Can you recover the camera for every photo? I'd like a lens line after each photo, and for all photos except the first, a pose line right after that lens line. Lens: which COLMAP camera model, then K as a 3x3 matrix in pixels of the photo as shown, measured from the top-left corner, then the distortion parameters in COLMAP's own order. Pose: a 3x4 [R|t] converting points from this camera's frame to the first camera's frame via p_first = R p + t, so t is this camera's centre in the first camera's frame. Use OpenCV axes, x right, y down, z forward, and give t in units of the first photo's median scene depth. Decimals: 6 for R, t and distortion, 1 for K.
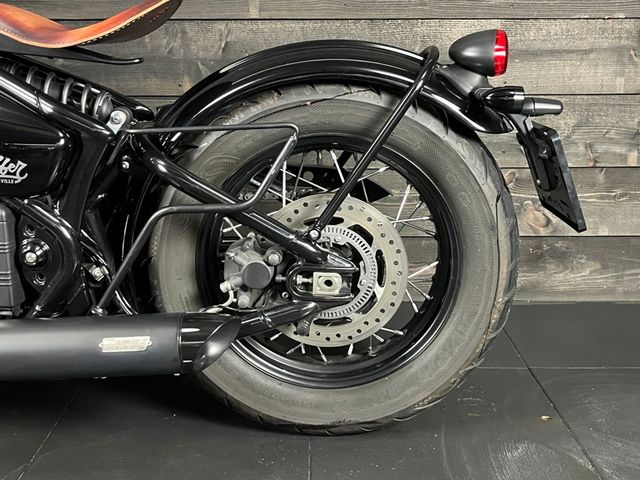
lens RADIAL K [[797.6, 0, 320.0], [0, 797.6, 240.0], [0, 0, 1]] dist [0.005664, 0.069937]
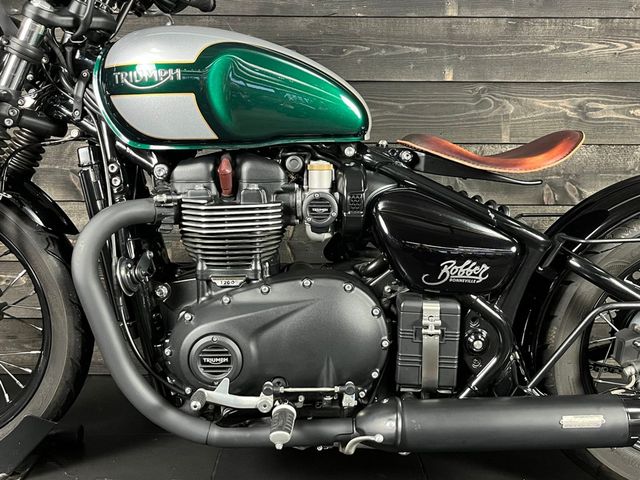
lens RADIAL K [[678.8, 0, 320.0], [0, 678.8, 240.0], [0, 0, 1]] dist [0.017274, 0.012174]
pose [[0.999908, 0.011699, 0.006896, -0.582636], [-0.010859, 0.993722, -0.111350, -0.017133], [-0.008156, 0.111265, 0.993757, -0.022599]]
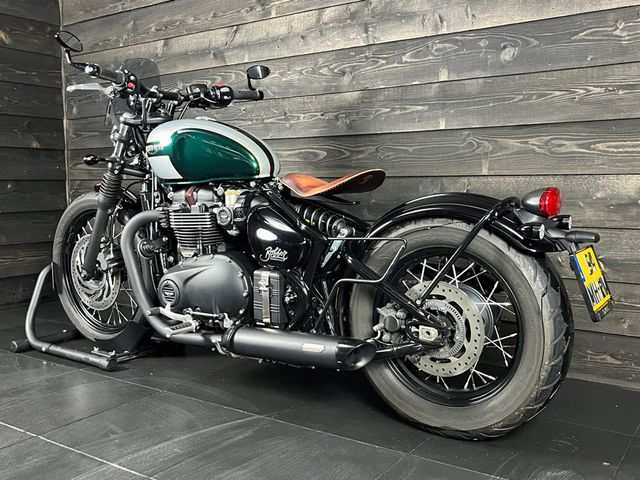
lens RADIAL K [[652.3, 0, 320.0], [0, 652.3, 240.0], [0, 0, 1]] dist [-0.001621, 0.004799]
pose [[0.819750, 0.048945, -0.570626, 0.591587], [-0.135313, 0.984686, -0.109928, 0.041988], [0.556507, 0.167327, 0.813819, -0.278700]]
